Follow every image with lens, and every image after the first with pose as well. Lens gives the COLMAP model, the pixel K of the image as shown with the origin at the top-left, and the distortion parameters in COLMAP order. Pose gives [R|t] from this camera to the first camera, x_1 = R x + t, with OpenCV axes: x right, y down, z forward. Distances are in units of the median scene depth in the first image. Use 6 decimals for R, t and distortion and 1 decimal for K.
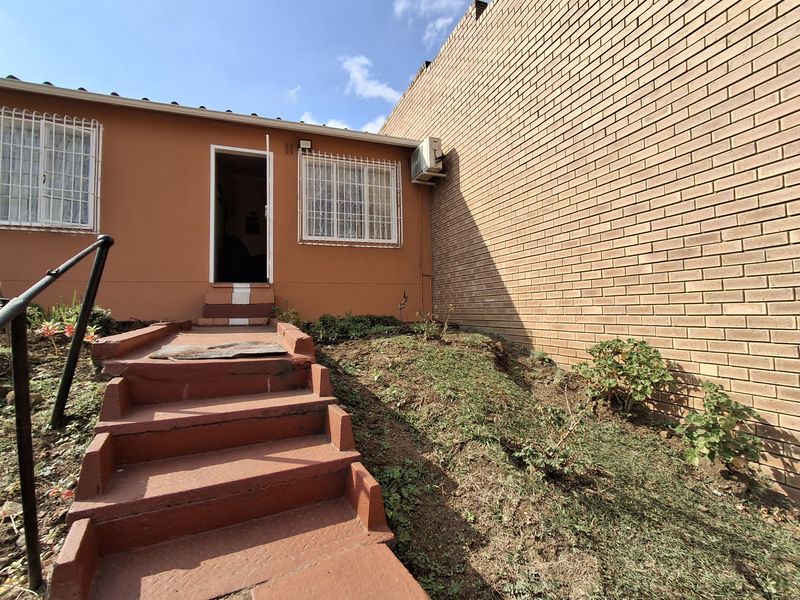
lens RADIAL K [[367.6, 0, 398.6], [0, 367.6, 297.5], [0, 0, 1]] dist [-0.009609, 0.008284]
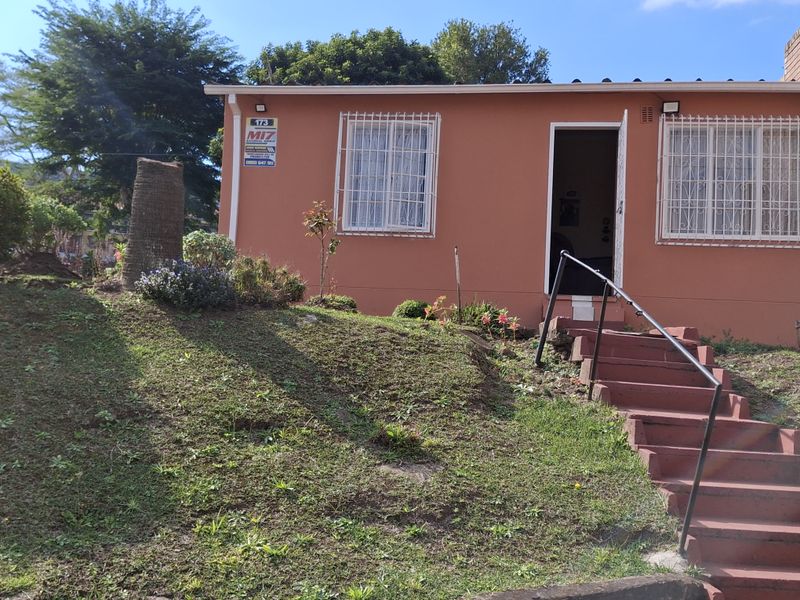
lens RADIAL K [[900.8, 0, 365.5], [0, 900.8, 337.4], [0, 0, 1]] dist [-0.037898, 0.000000]
pose [[0.871725, 0.034210, -0.488799, 0.102516], [-0.045995, 0.998868, -0.012120, 0.088695], [0.487831, 0.033047, 0.872312, -0.845136]]
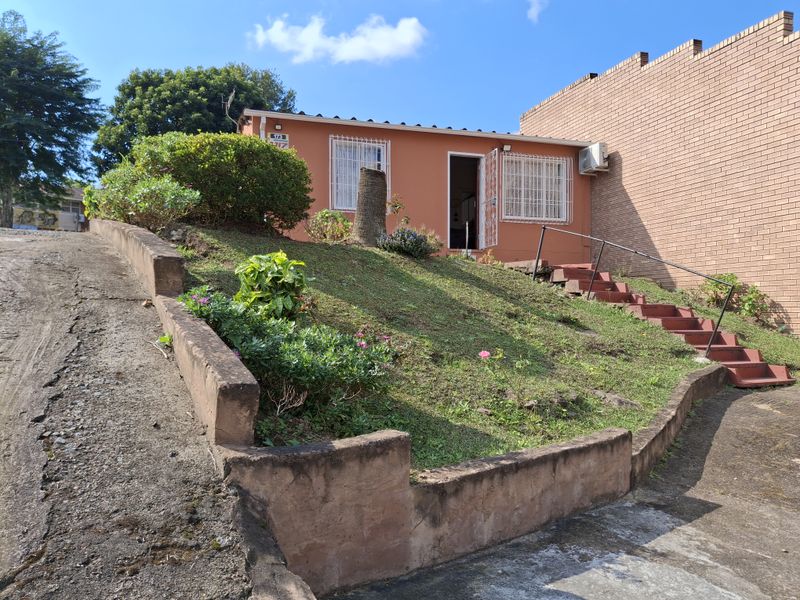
lens RADIAL K [[575.2, 0, 399.5], [0, 575.2, 319.7], [0, 0, 1]] dist [-0.011142, -0.028755]
pose [[0.998229, 0.020545, -0.055834, -0.536447], [-0.017808, 0.998636, 0.049090, 0.125524], [0.056767, -0.048009, 0.997233, -1.212807]]
